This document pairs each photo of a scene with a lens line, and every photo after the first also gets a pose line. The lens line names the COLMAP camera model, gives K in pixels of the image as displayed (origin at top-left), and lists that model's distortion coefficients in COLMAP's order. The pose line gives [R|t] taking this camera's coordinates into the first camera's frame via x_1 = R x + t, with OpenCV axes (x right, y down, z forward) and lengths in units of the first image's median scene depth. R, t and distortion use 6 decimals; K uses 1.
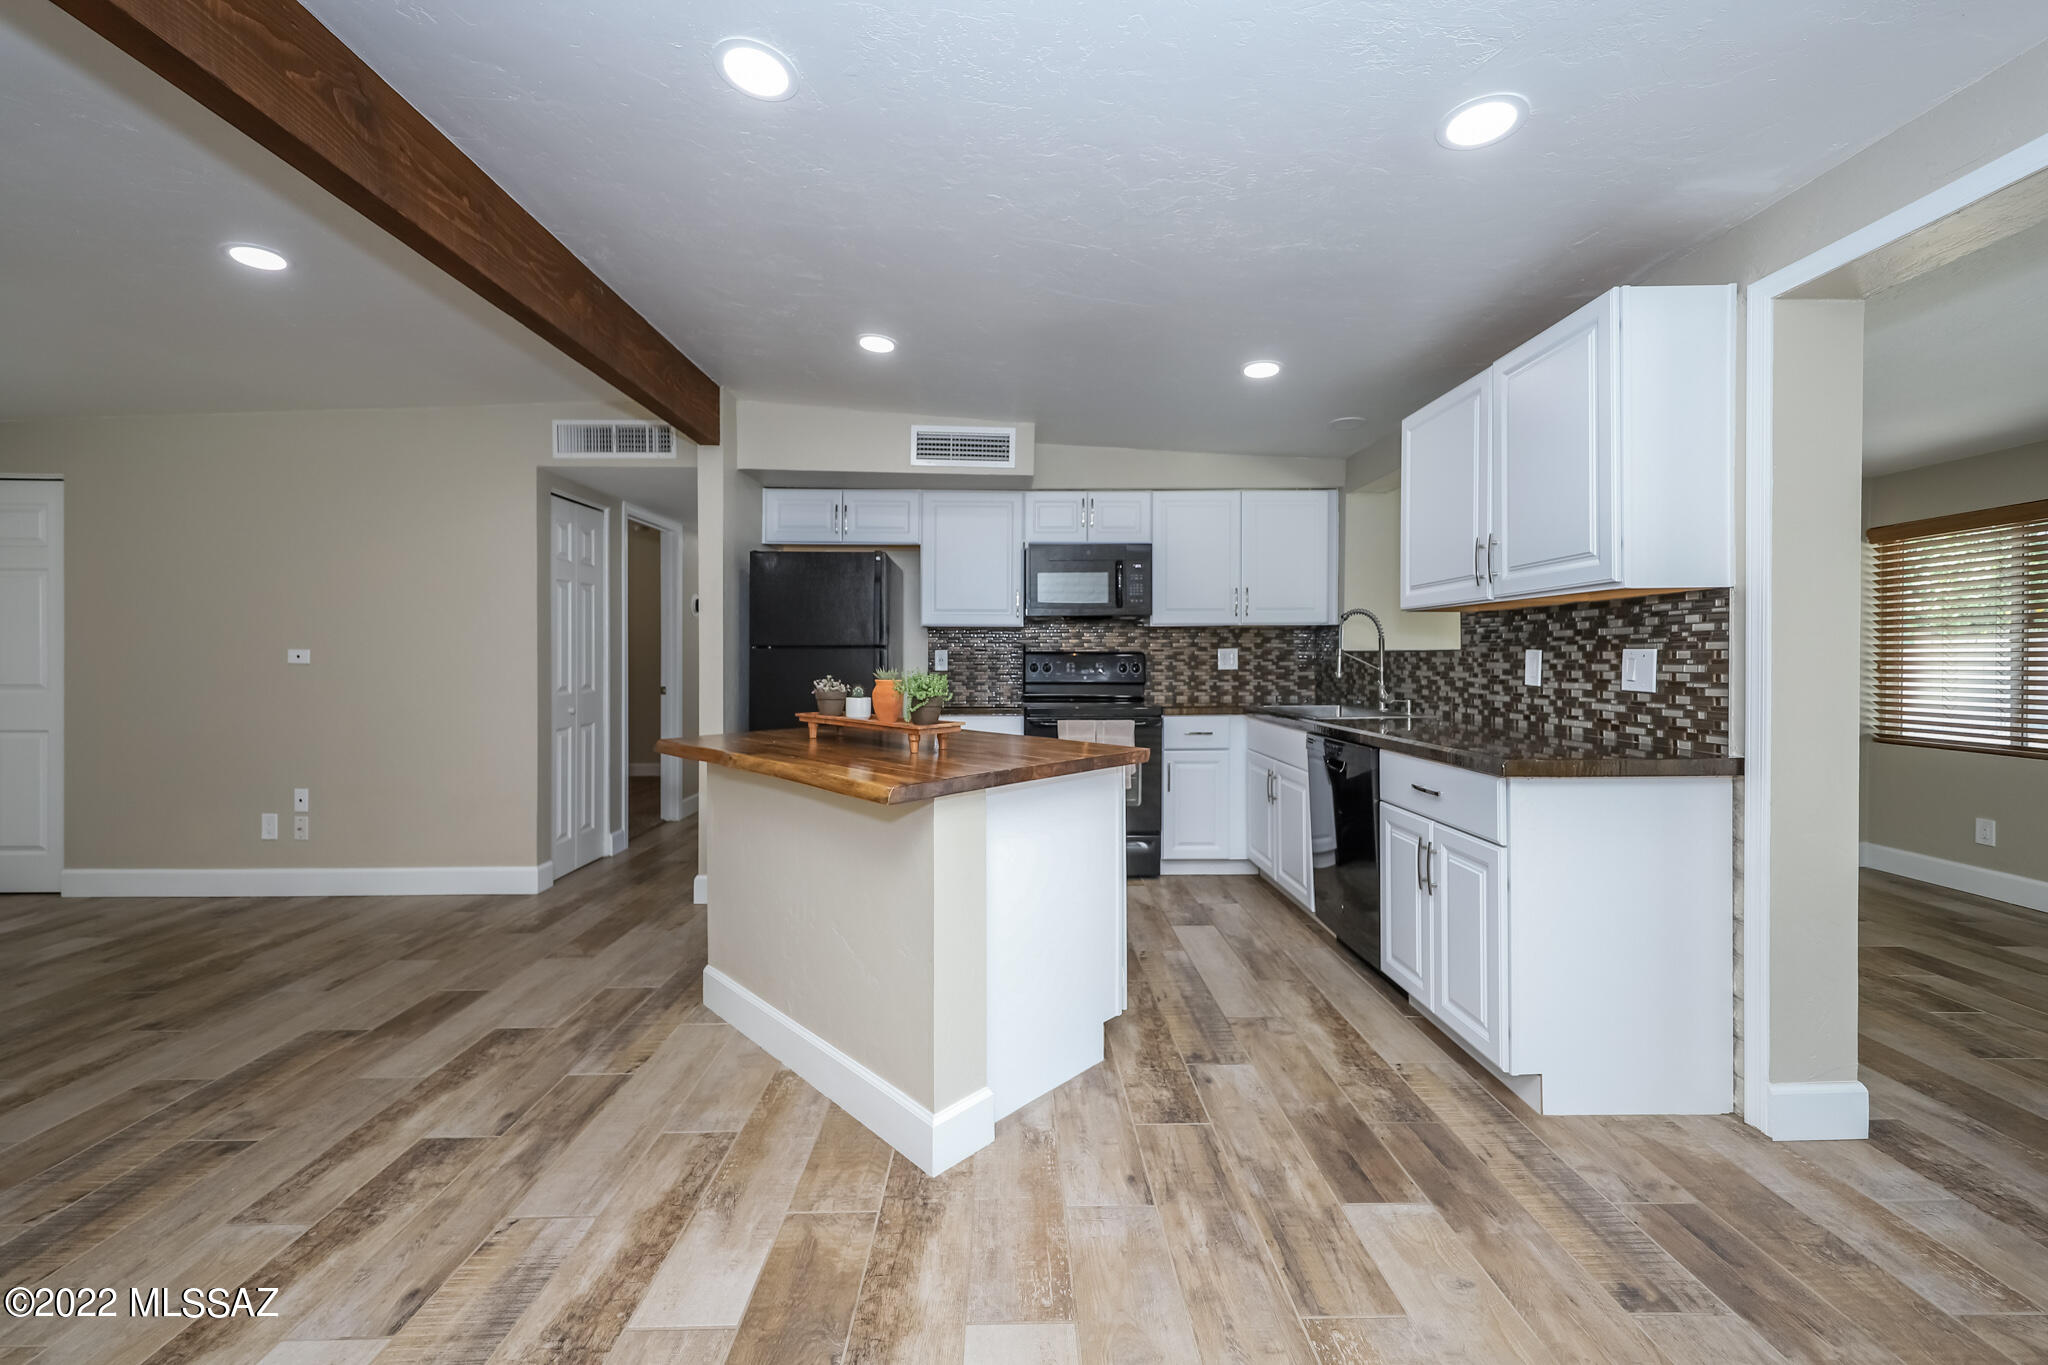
lens RADIAL K [[728.2, 0, 1027.3], [0, 728.2, 699.5], [0, 0, 1]] dist [0.023981, 0.000030]
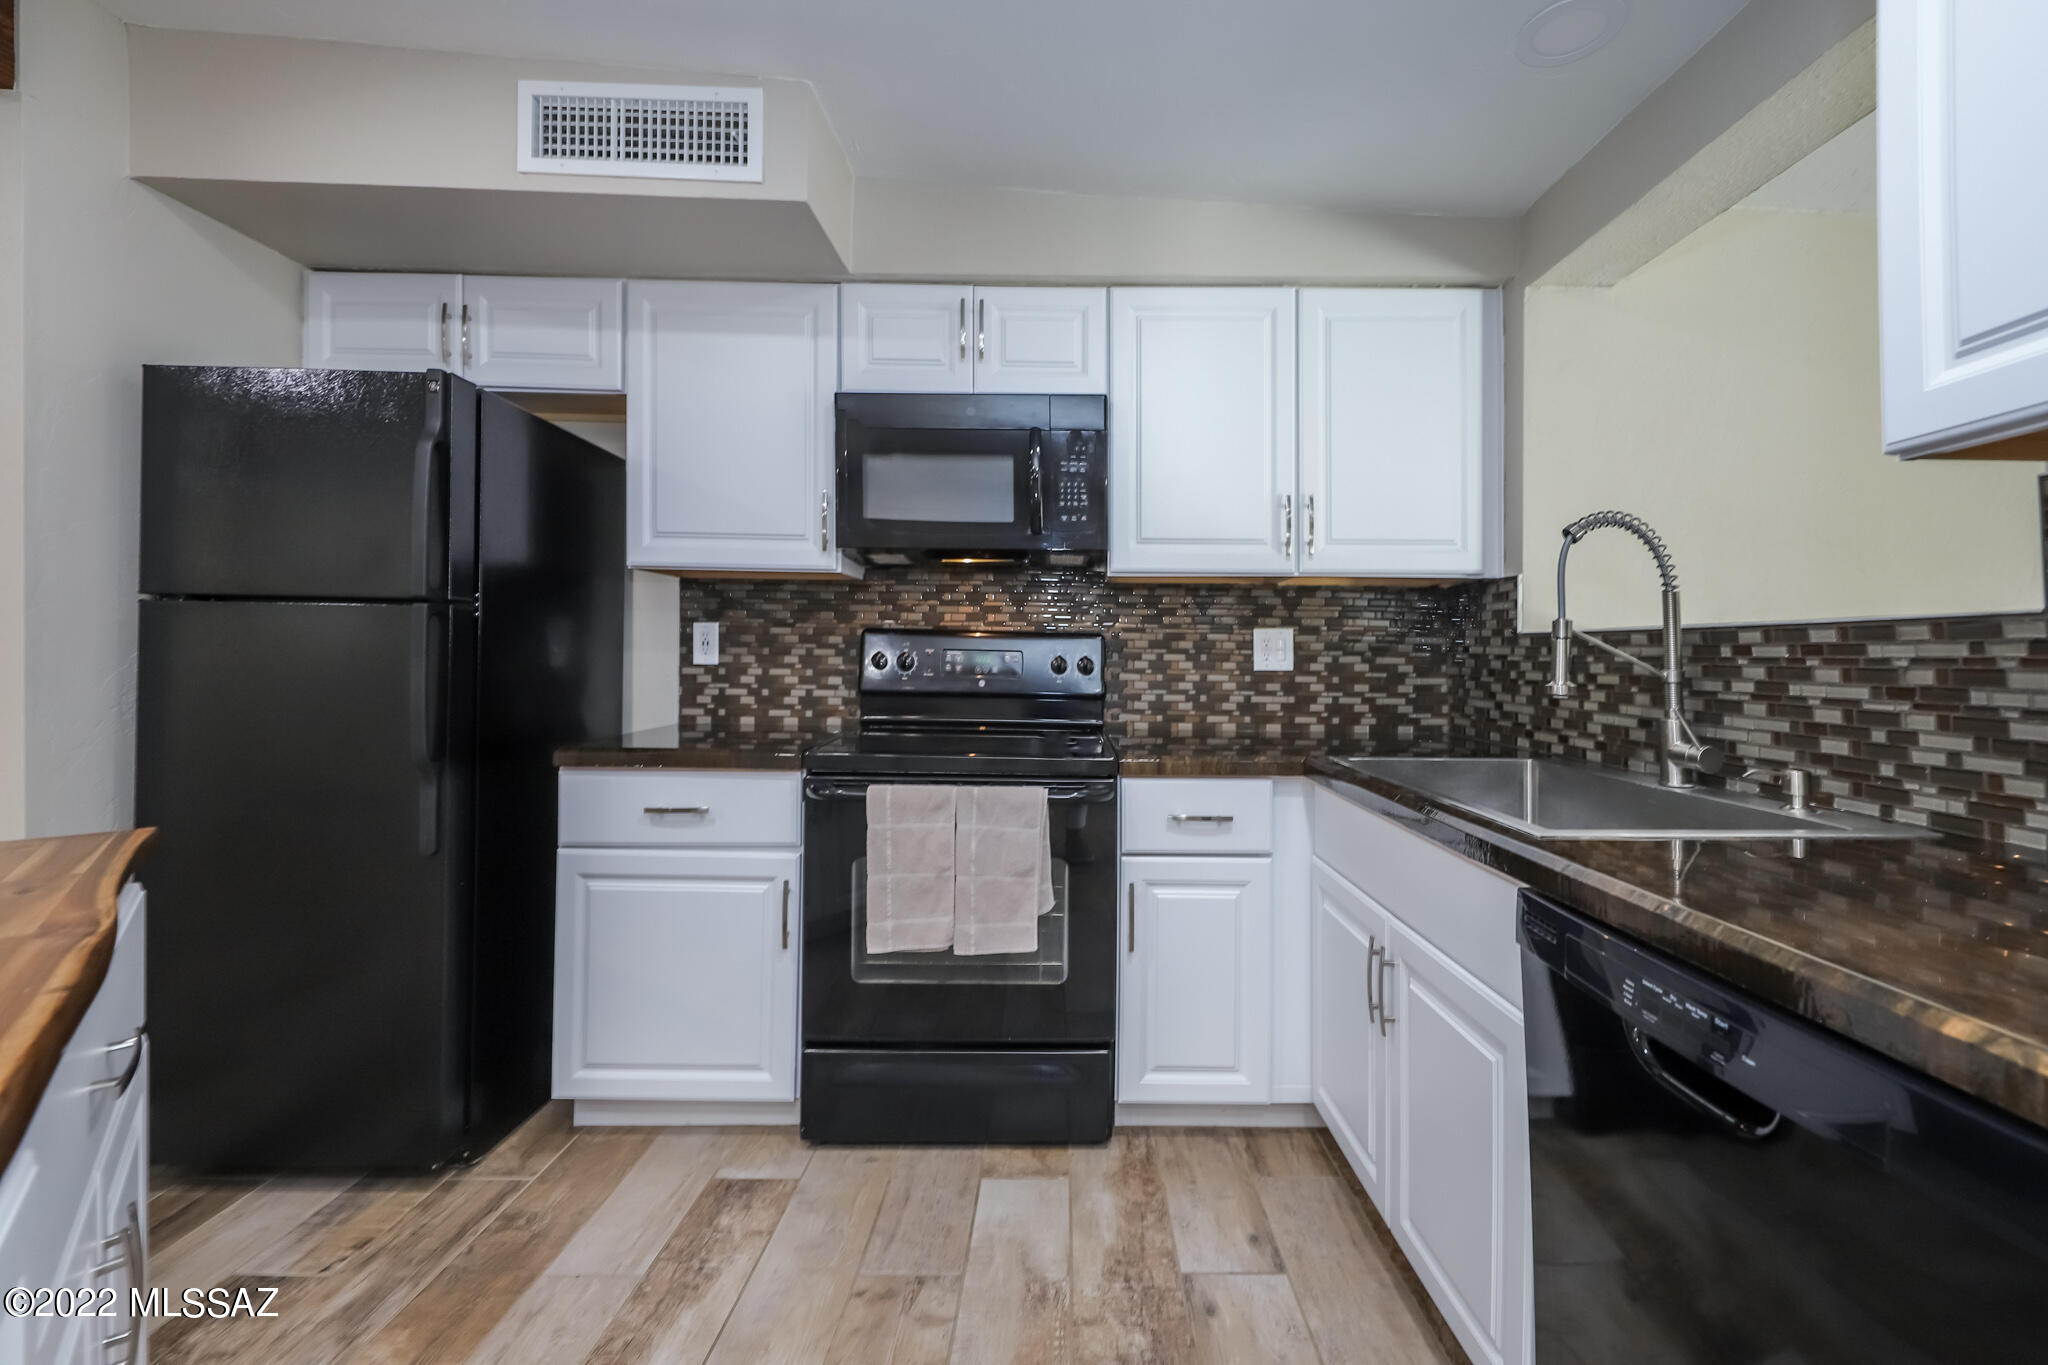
lens RADIAL K [[755.6, 0, 1086.0], [0, 755.6, 669.0], [0, 0, 1]] dist [-0.016706, -0.000211]
pose [[0.999844, 0.015463, 0.008516, 0.202724], [-0.015100, 0.999037, -0.041194, -0.027413], [-0.009144, 0.041059, 0.999115, 0.692334]]
